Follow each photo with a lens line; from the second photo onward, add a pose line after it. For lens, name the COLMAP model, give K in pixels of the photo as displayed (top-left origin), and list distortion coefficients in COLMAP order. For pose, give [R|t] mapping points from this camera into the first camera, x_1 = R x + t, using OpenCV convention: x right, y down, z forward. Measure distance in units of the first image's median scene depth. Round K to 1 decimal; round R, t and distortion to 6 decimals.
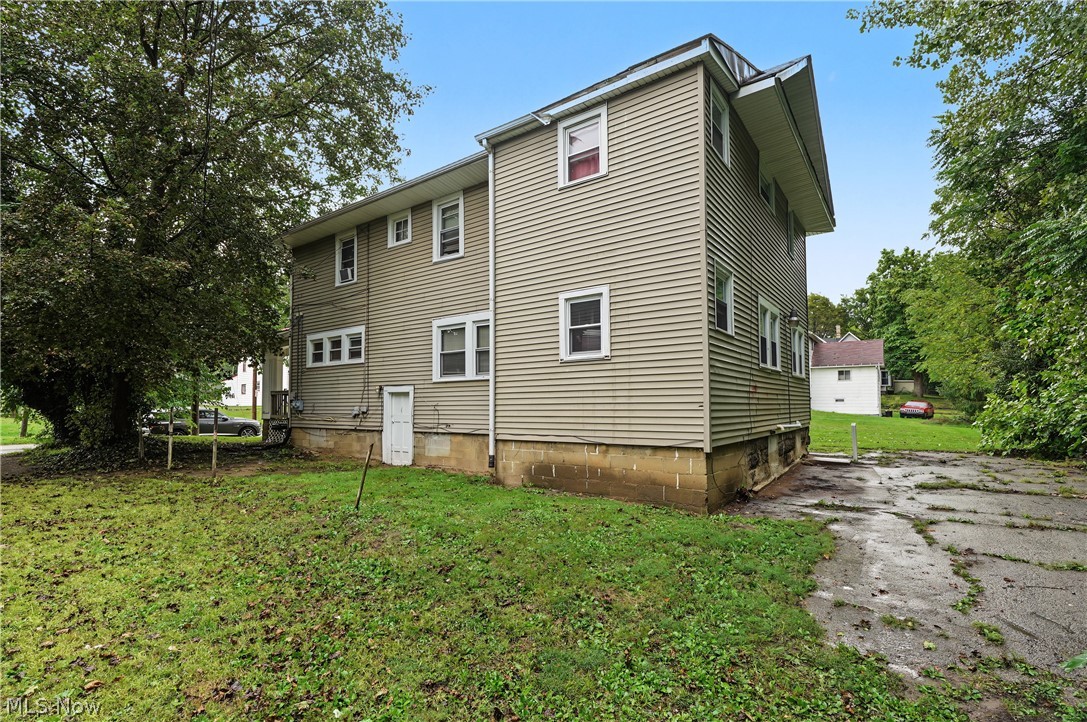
lens RADIAL K [[500.6, 0, 546.9], [0, 500.6, 365.7], [0, 0, 1]] dist [-0.005019, -0.000059]
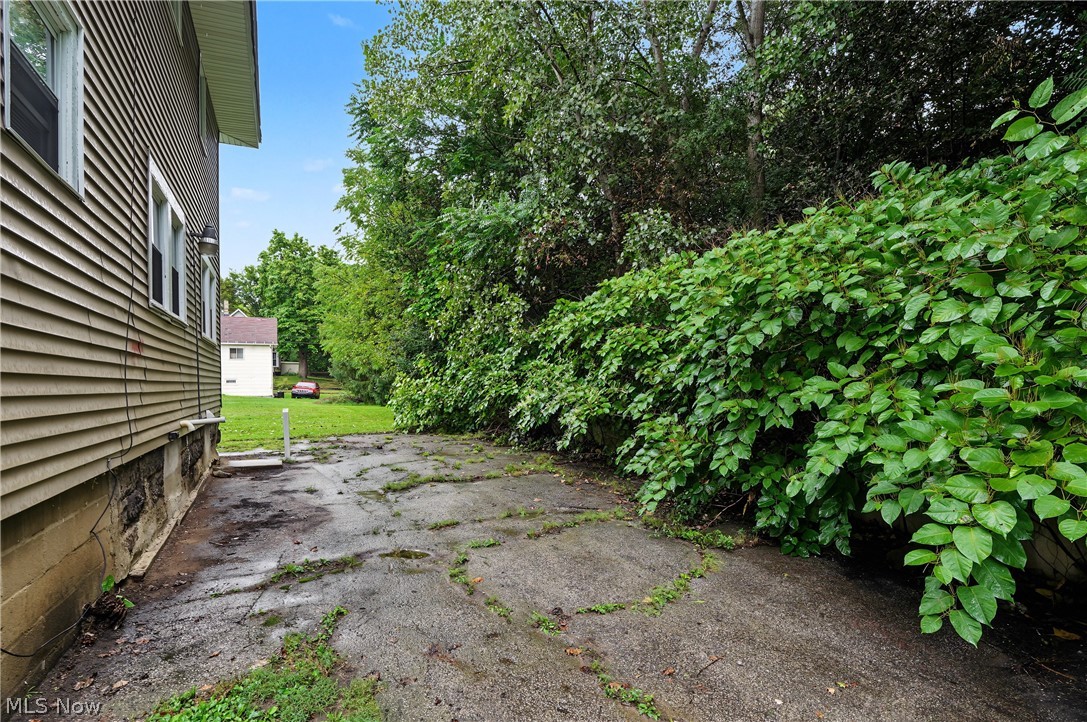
lens RADIAL K [[508.7, 0, 543.1], [0, 508.7, 385.3], [0, 0, 1]] dist [-0.009267, 0.000590]
pose [[0.457017, -0.010958, 0.889391, 0.106028], [-0.056241, 0.997567, 0.041191, 0.024635], [-0.887678, -0.068845, 0.455289, 0.280993]]
